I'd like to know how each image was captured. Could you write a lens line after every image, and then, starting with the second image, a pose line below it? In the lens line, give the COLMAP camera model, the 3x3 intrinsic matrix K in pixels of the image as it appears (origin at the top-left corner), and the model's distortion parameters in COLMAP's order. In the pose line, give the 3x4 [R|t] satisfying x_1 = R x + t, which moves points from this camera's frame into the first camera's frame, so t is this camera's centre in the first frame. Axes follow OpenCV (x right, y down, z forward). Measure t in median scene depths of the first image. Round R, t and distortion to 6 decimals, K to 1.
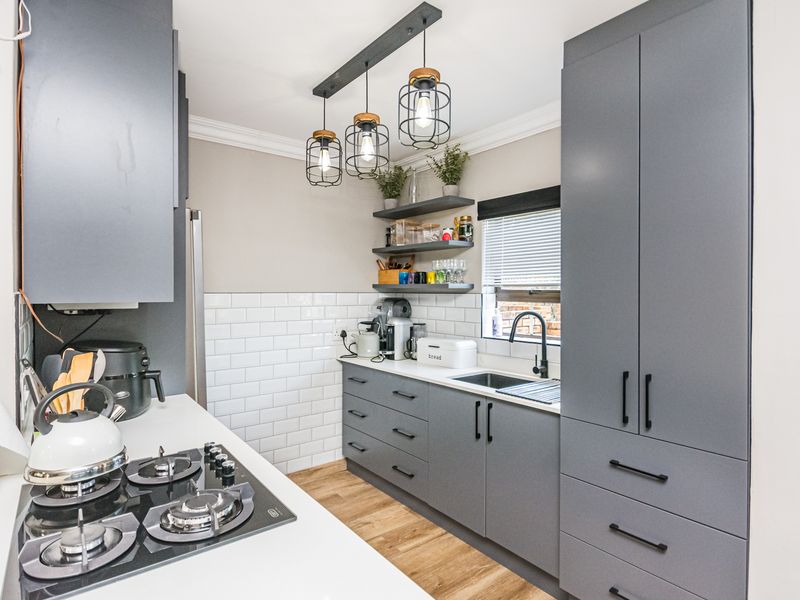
lens RADIAL K [[438.8, 0, 397.0], [0, 438.8, 295.1], [0, 0, 1]] dist [-0.003237, -0.000640]
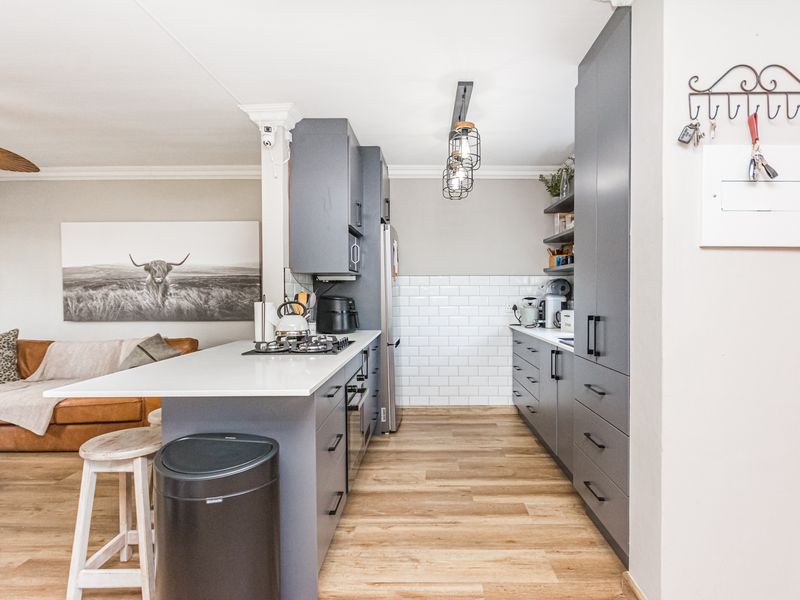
lens RADIAL K [[424.6, 0, 427.8], [0, 424.6, 299.5], [0, 0, 1]] dist [-0.000299, -0.001523]
pose [[0.799351, 0.002405, -0.600860, 0.459824], [0.002007, 0.999976, 0.006672, 0.060526], [0.600861, -0.006539, 0.799327, -0.160413]]
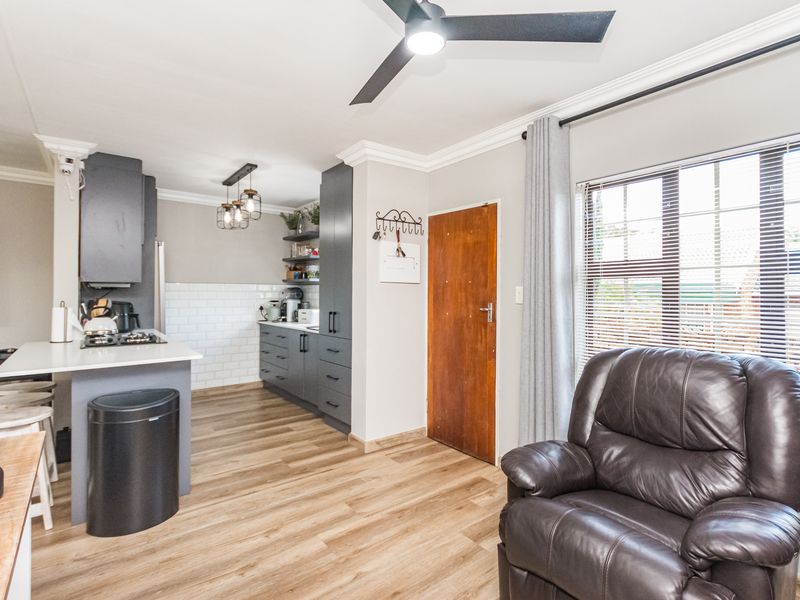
lens RADIAL K [[401.3, 0, 428.4], [0, 401.3, 291.2], [0, 0, 1]] dist [-0.000049, -0.000149]
pose [[0.998402, 0.001519, 0.056488, 0.485895], [-0.000921, 0.999943, -0.010626, 0.041680], [-0.056501, 0.010557, 0.998347, -0.672259]]
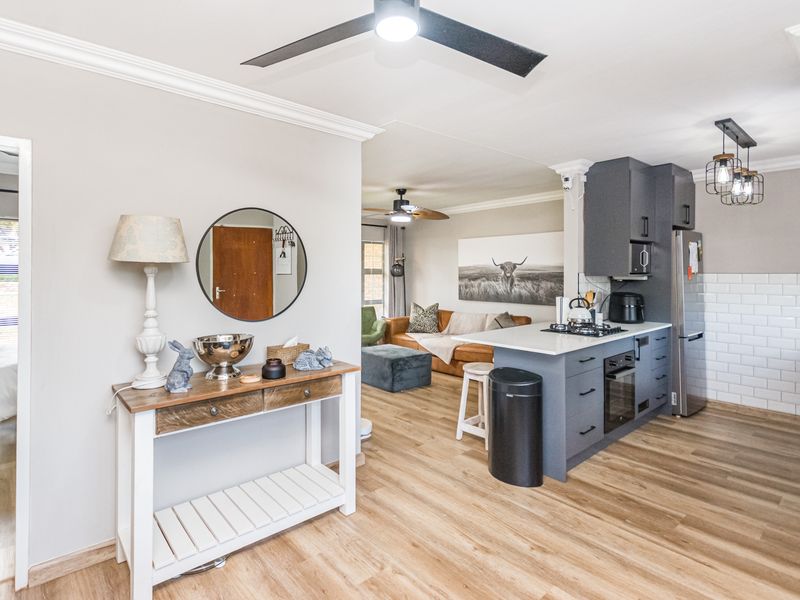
lens RADIAL K [[432.5, 0, 398.3], [0, 432.5, 270.4], [0, 0, 1]] dist [-0.000143, -0.000152]
pose [[0.076208, -0.005774, -0.997075, 0.929477], [-0.008643, 0.999942, -0.006451, 0.003495], [0.997054, 0.009109, 0.076154, -0.261148]]
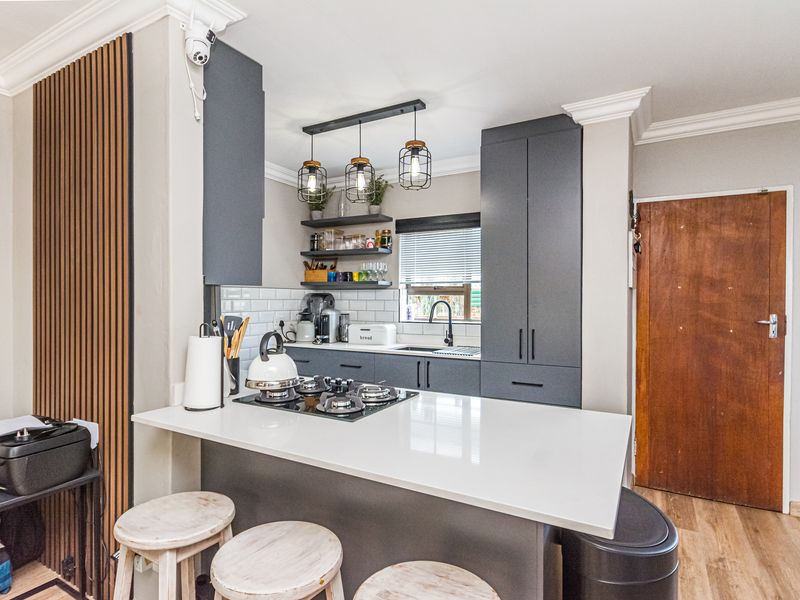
lens RADIAL K [[439.1, 0, 400.0], [0, 439.1, 300.0], [0, 0, 1]] dist [0.001458, 0.000215]
pose [[0.919939, -0.003888, 0.392043, -0.315312], [0.004341, 0.999991, -0.000271, 0.029387], [-0.392038, 0.001952, 0.919947, -0.218803]]
